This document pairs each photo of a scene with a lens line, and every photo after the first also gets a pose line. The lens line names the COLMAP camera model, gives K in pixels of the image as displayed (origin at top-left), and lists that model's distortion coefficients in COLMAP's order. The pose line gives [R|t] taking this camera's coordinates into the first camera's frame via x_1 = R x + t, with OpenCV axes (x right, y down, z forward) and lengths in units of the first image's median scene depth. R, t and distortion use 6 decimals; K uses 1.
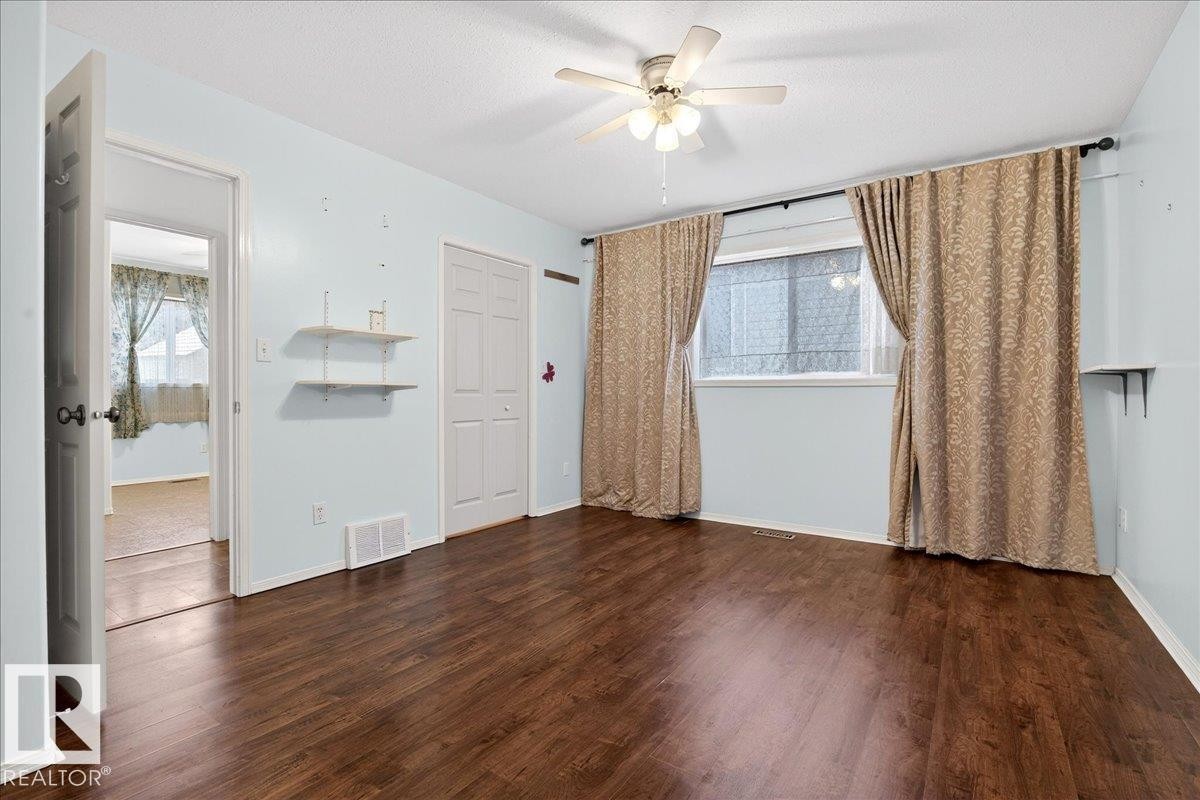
lens RADIAL K [[553.1, 0, 604.1], [0, 553.1, 397.2], [0, 0, 1]] dist [-0.013630, -0.000377]
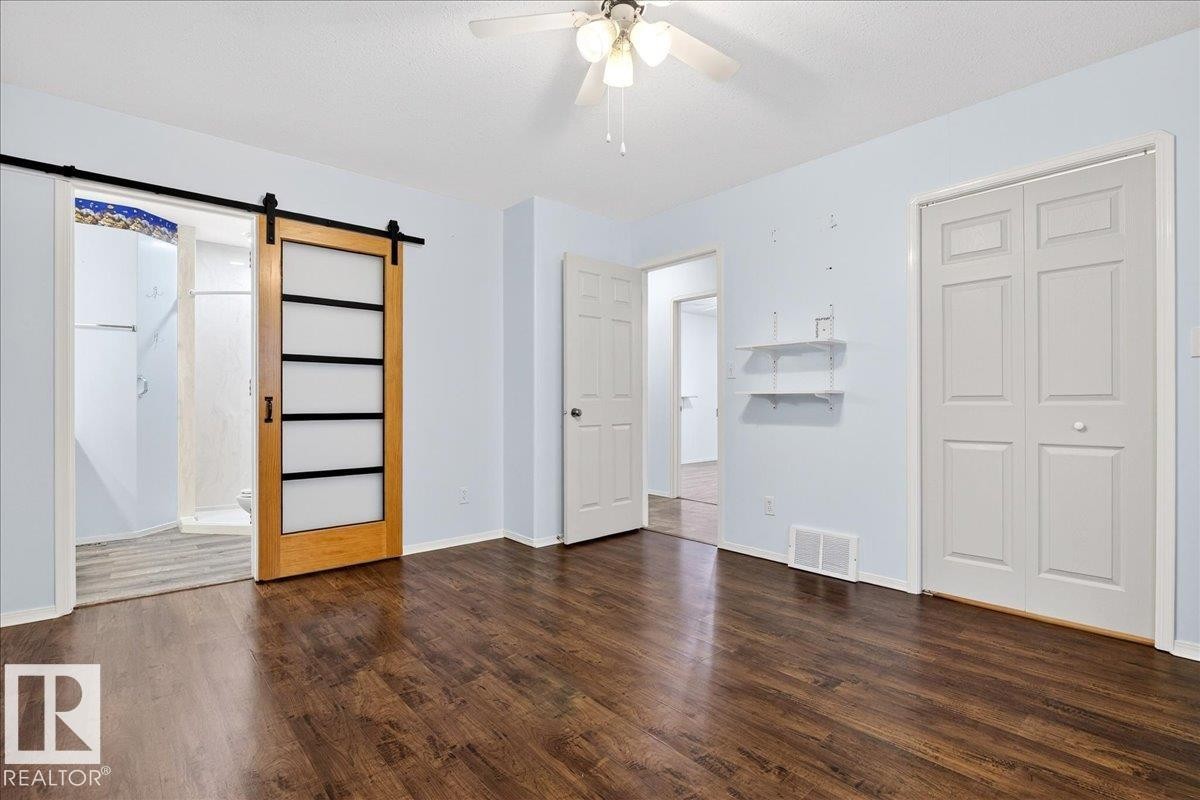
lens RADIAL K [[553.1, 0, 603.9], [0, 553.1, 400.5], [0, 0, 1]] dist [-0.013630, -0.000377]
pose [[-0.248680, -0.010243, -0.968532, 0.673082], [-0.007386, 0.999935, -0.008678, 0.002193], [0.968558, 0.004995, -0.248739, 0.921515]]
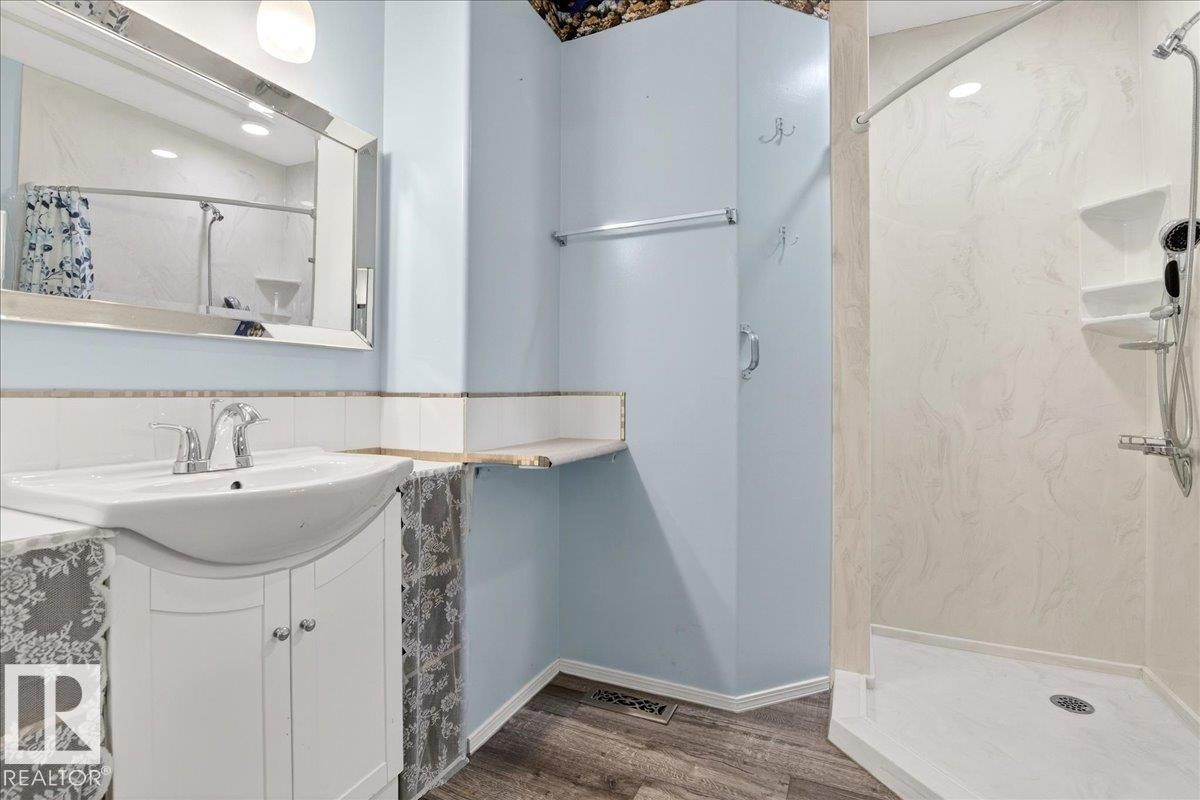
lens RADIAL K [[553.1, 0, 601.5], [0, 553.1, 396.9], [0, 0, 1]] dist [-0.013630, -0.000377]
pose [[-0.987782, -0.005297, -0.155752, 0.388971], [-0.005790, 0.999980, 0.002709, 0.004542], [0.155735, 0.003578, -0.987792, 0.595982]]
